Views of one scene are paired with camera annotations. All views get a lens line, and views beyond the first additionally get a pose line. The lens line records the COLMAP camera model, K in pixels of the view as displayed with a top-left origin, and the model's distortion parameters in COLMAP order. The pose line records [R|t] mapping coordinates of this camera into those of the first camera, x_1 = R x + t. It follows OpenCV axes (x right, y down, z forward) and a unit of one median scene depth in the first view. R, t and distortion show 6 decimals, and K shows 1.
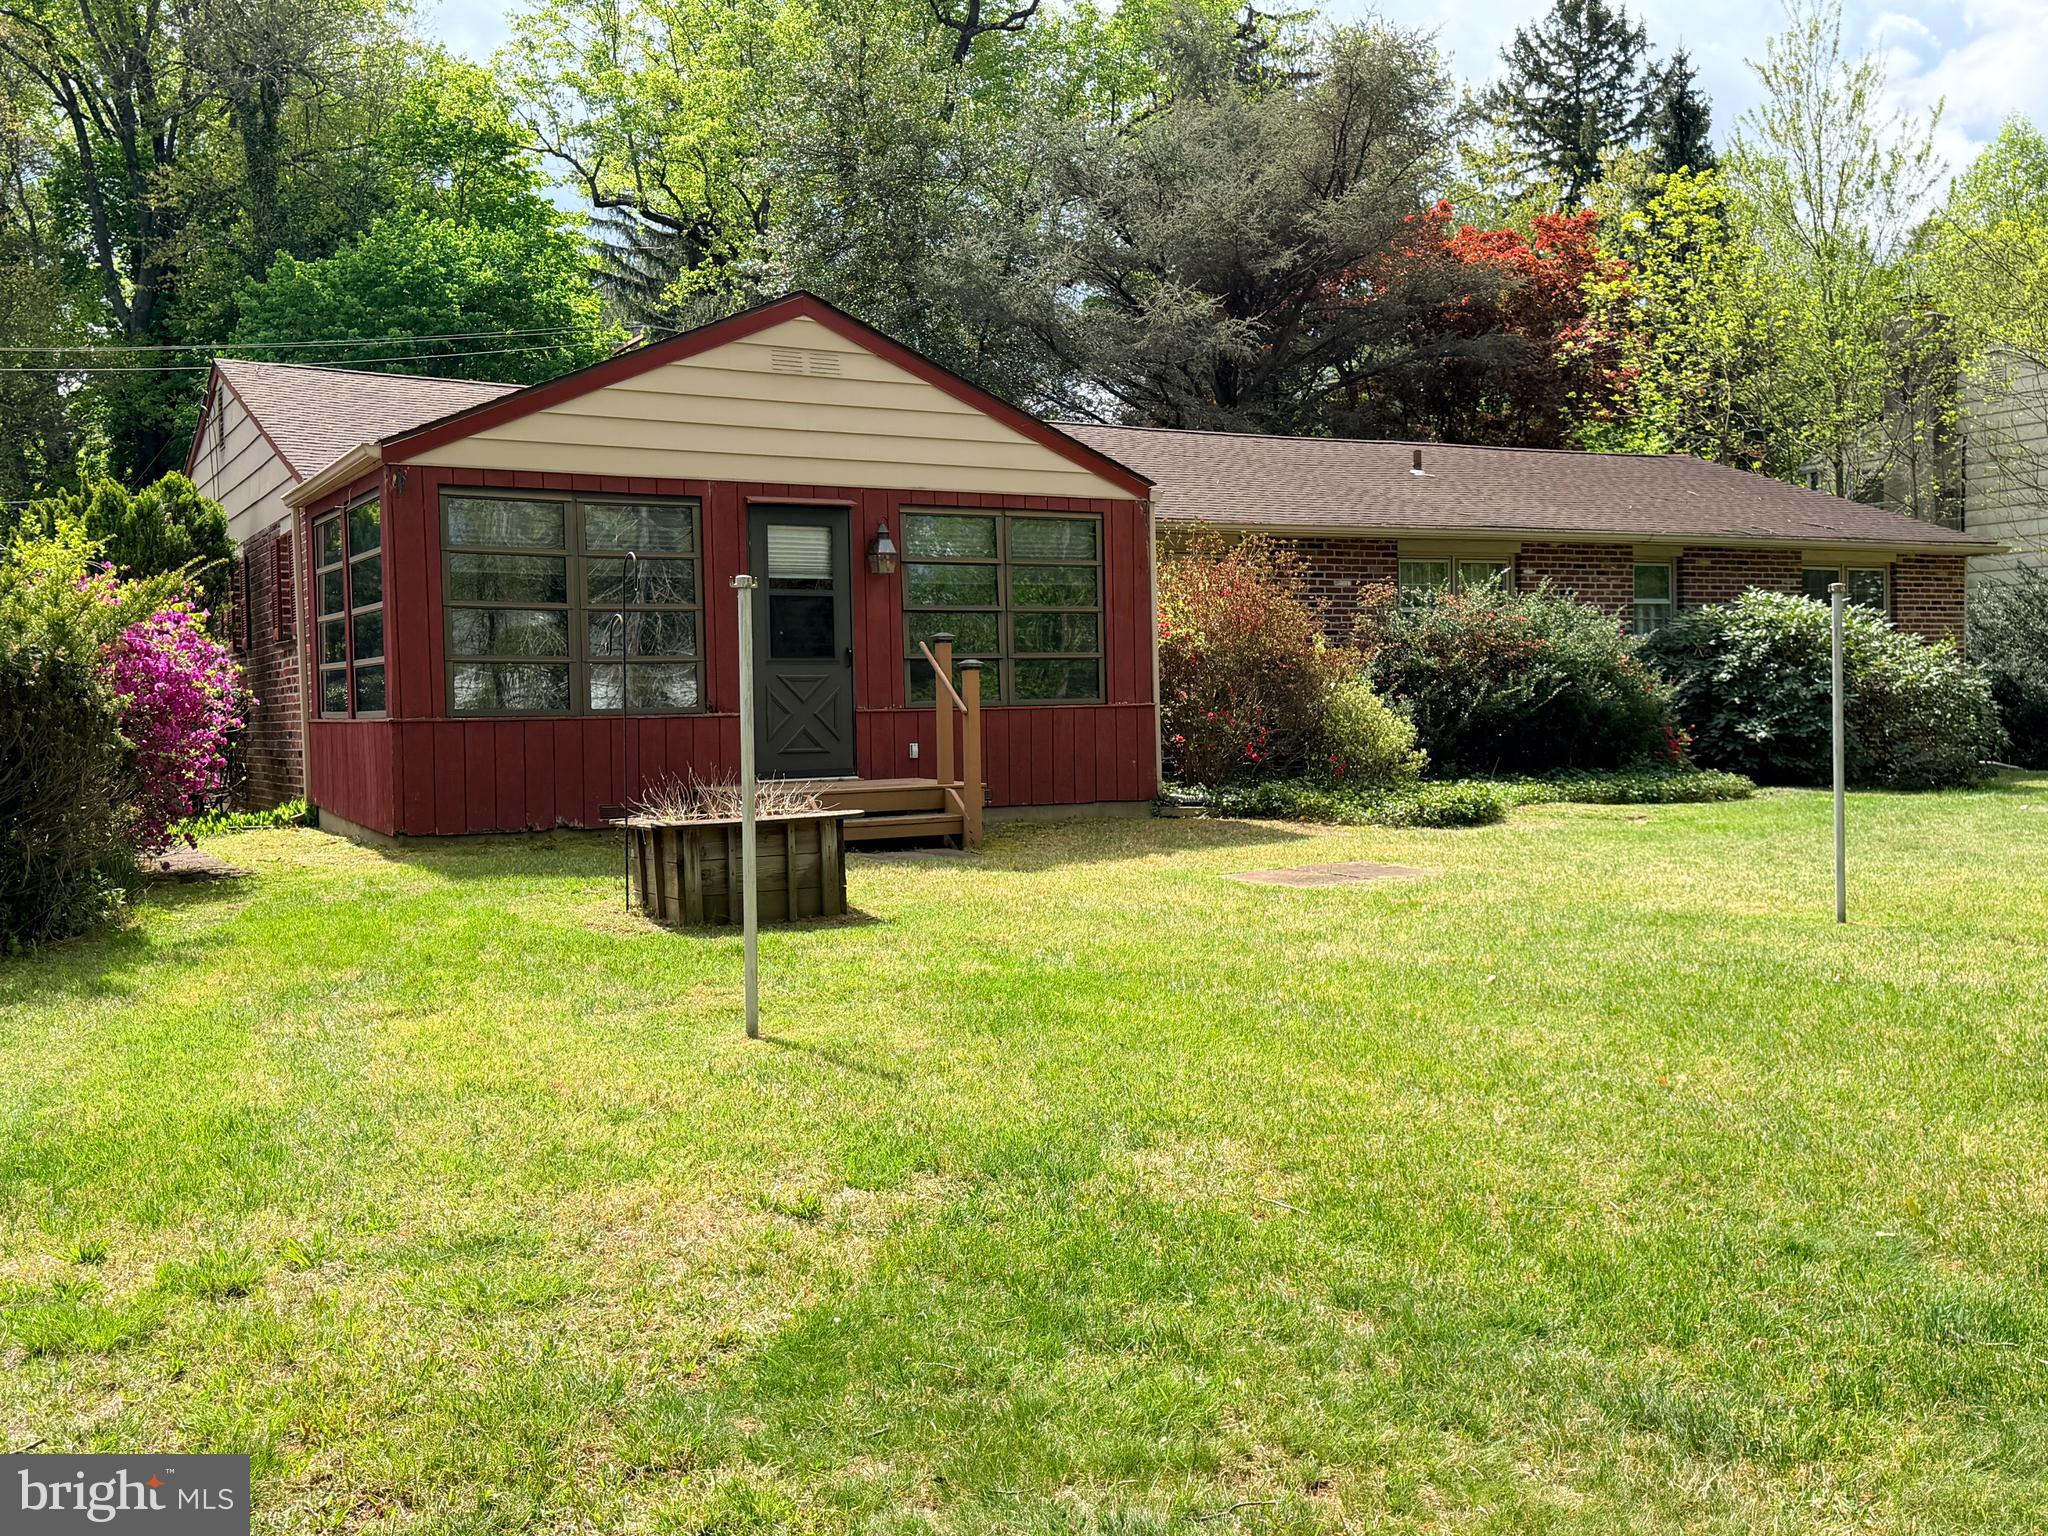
lens RADIAL K [[2009.7, 0, 1028.0], [0, 2009.7, 773.3], [0, 0, 1]] dist [0.060657, 0.000000]
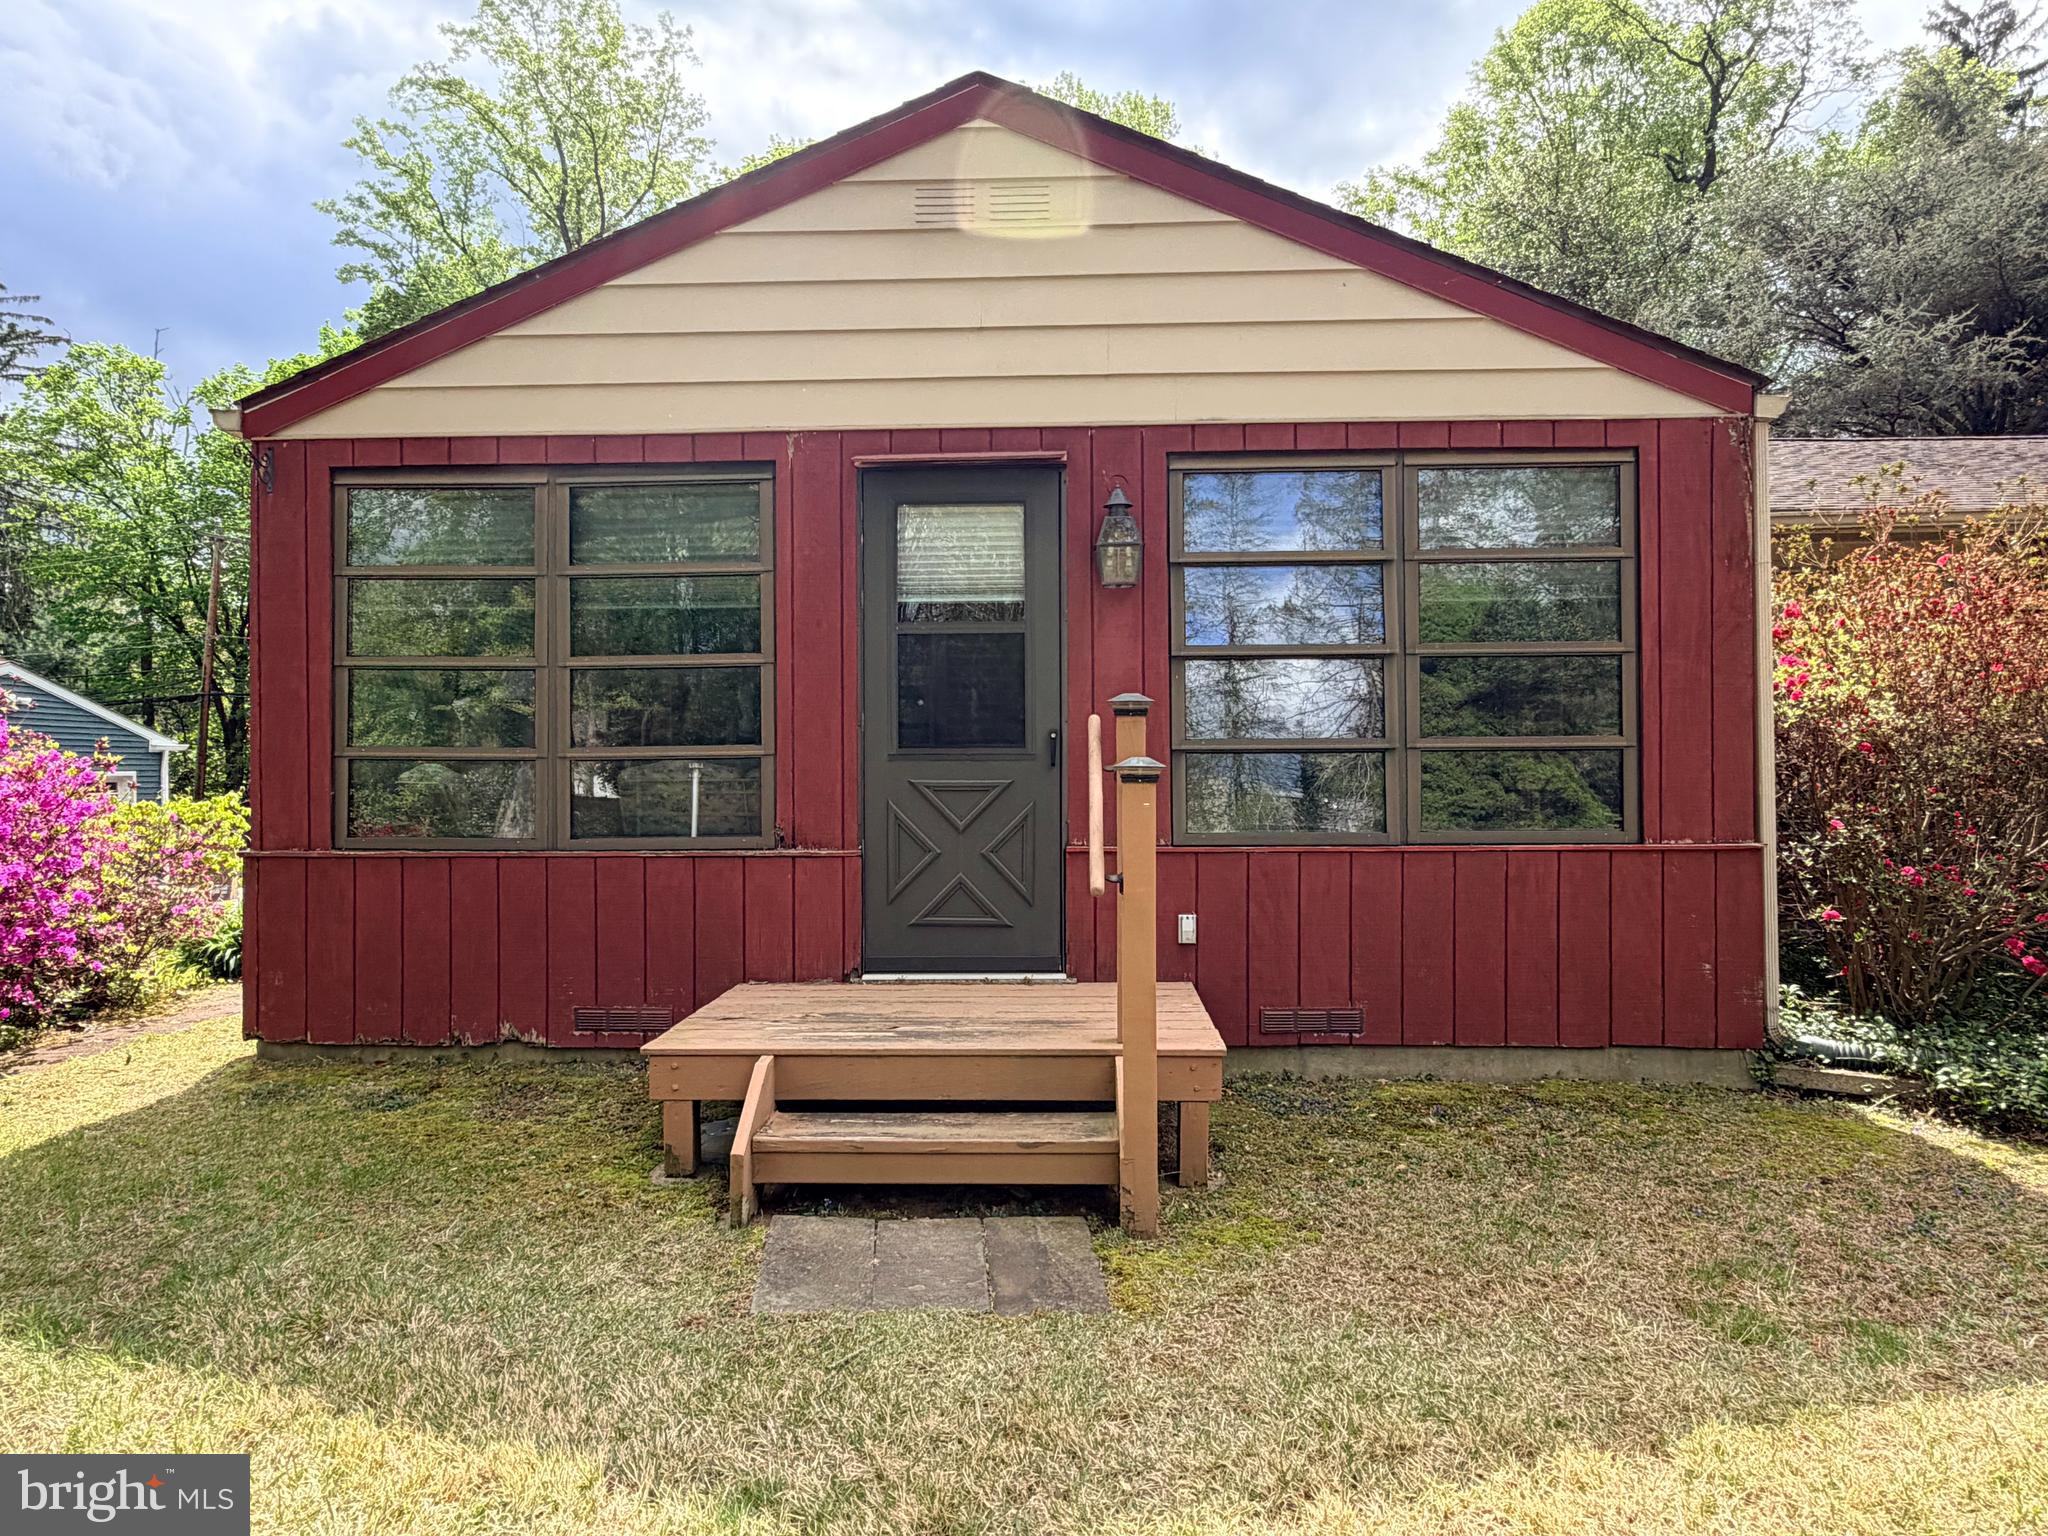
lens RADIAL K [[1241.9, 0, 1021.3], [0, 1241.9, 775.1], [0, 0, 1]] dist [-0.011029, 0.000834]
pose [[0.844097, 0.011848, -0.536060, 0.070376], [-0.028475, 0.999336, -0.022751, -0.038889], [0.535434, 0.034468, 0.843873, 0.652383]]
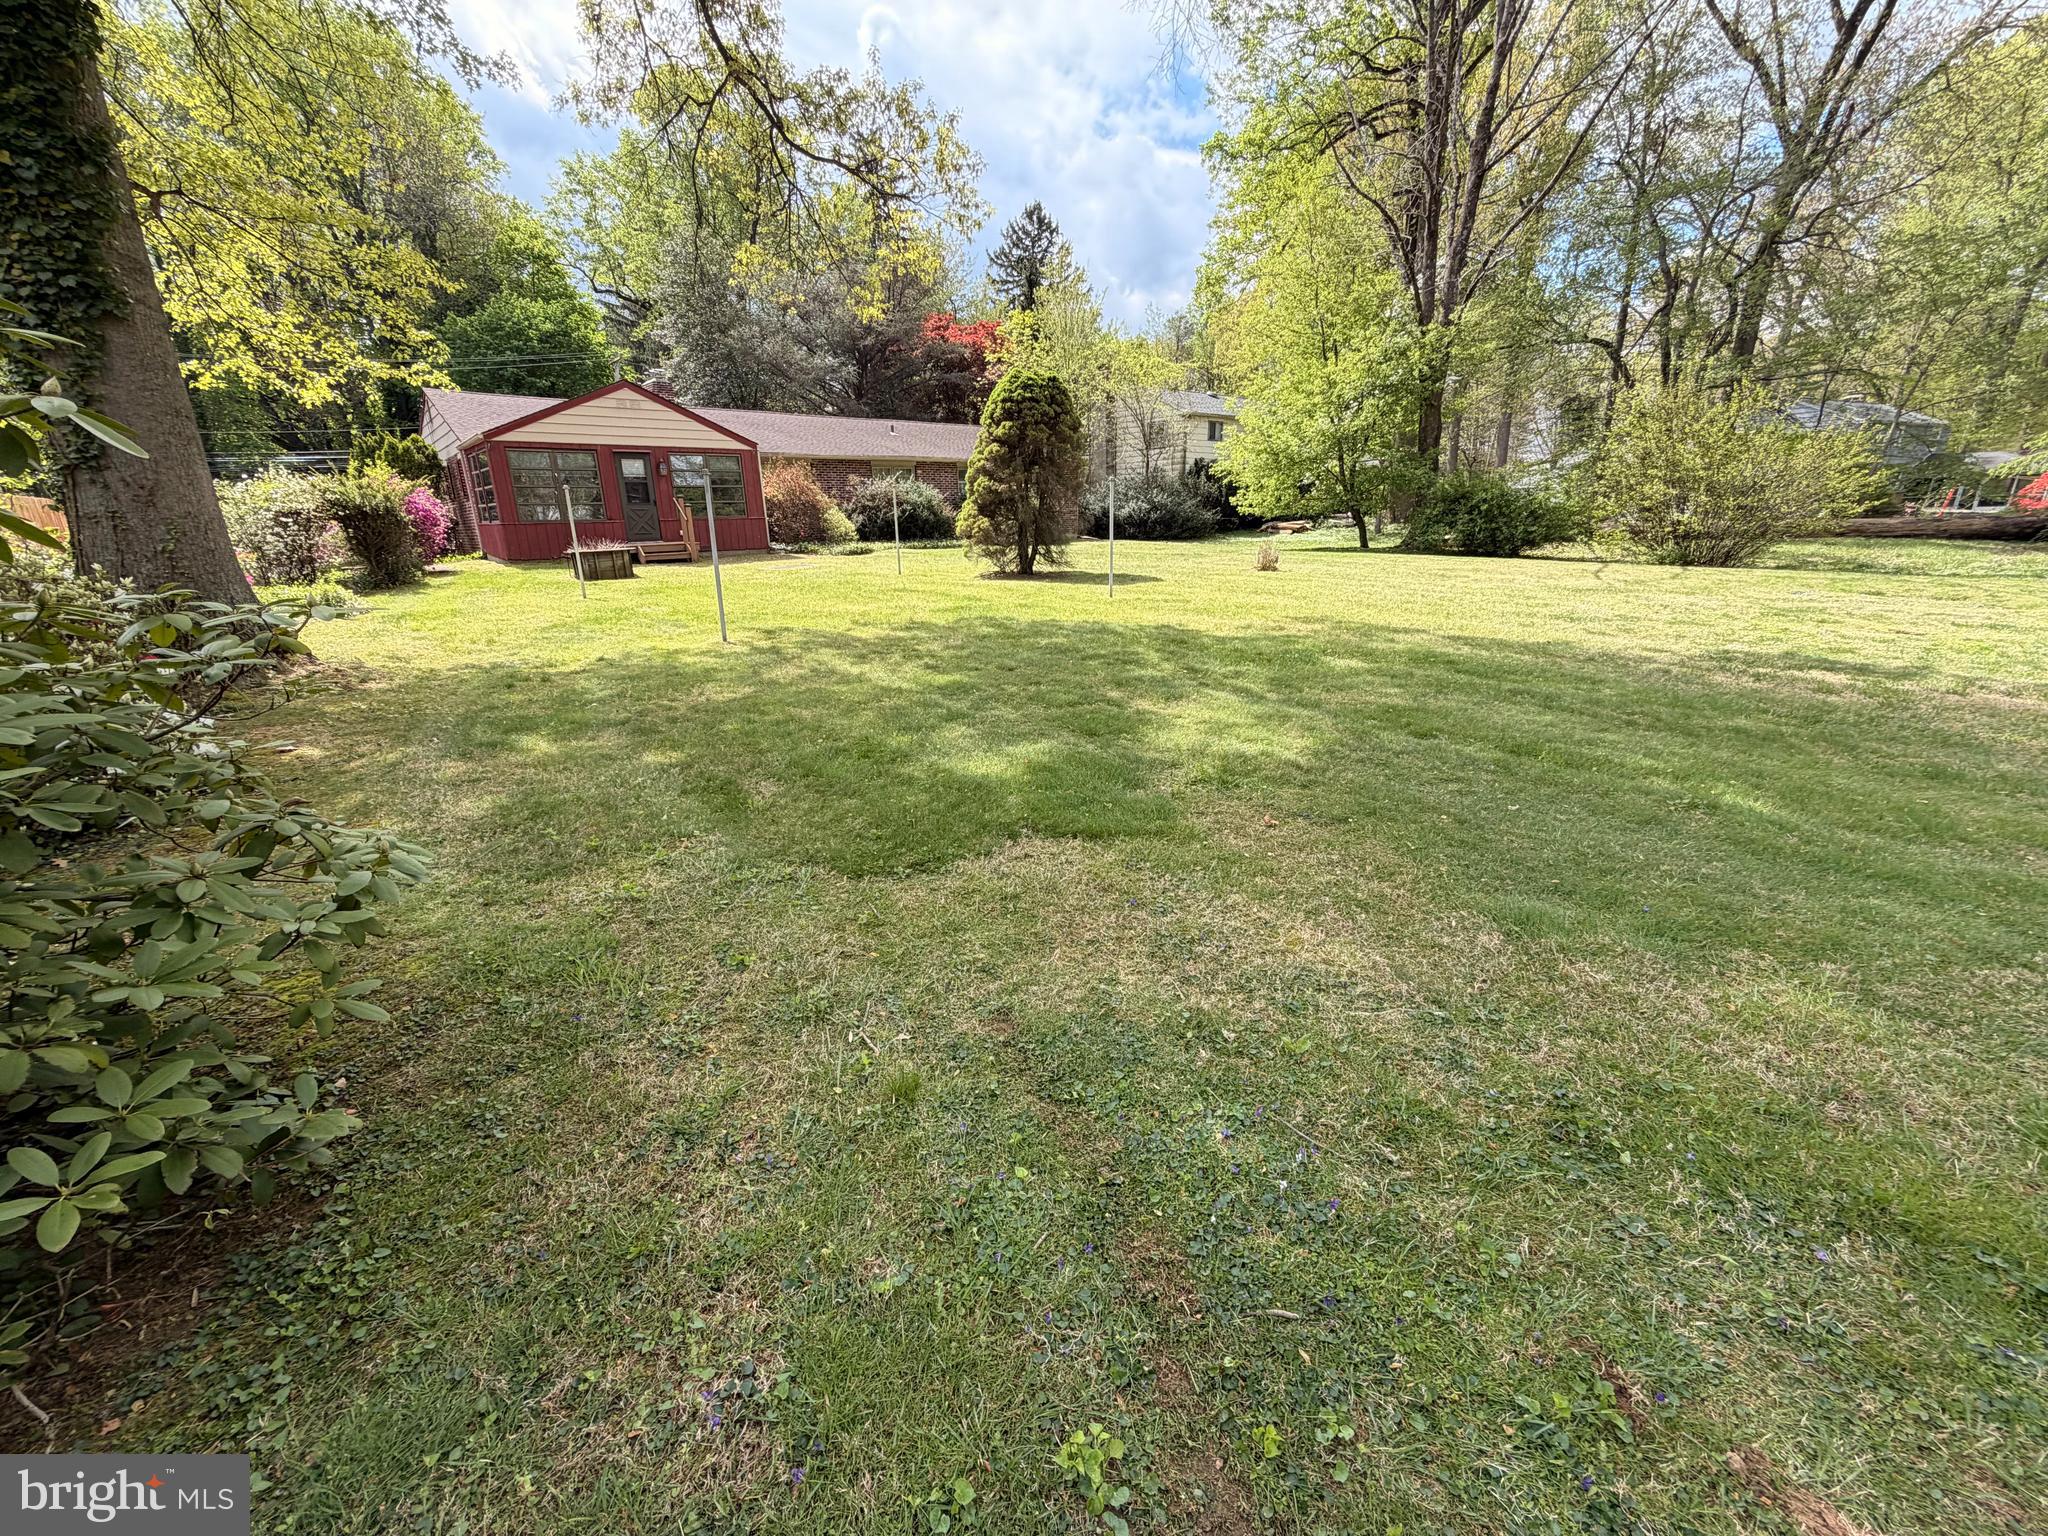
lens RADIAL K [[812.9, 0, 1011.0], [0, 812.9, 764.6], [0, 0, 1]] dist [0.000105, 0.000572]
pose [[0.981083, -0.058963, 0.184389, 0.186950], [0.009290, 0.965728, 0.259391, 0.013785], [-0.193365, -0.252771, 0.948007, -0.413179]]
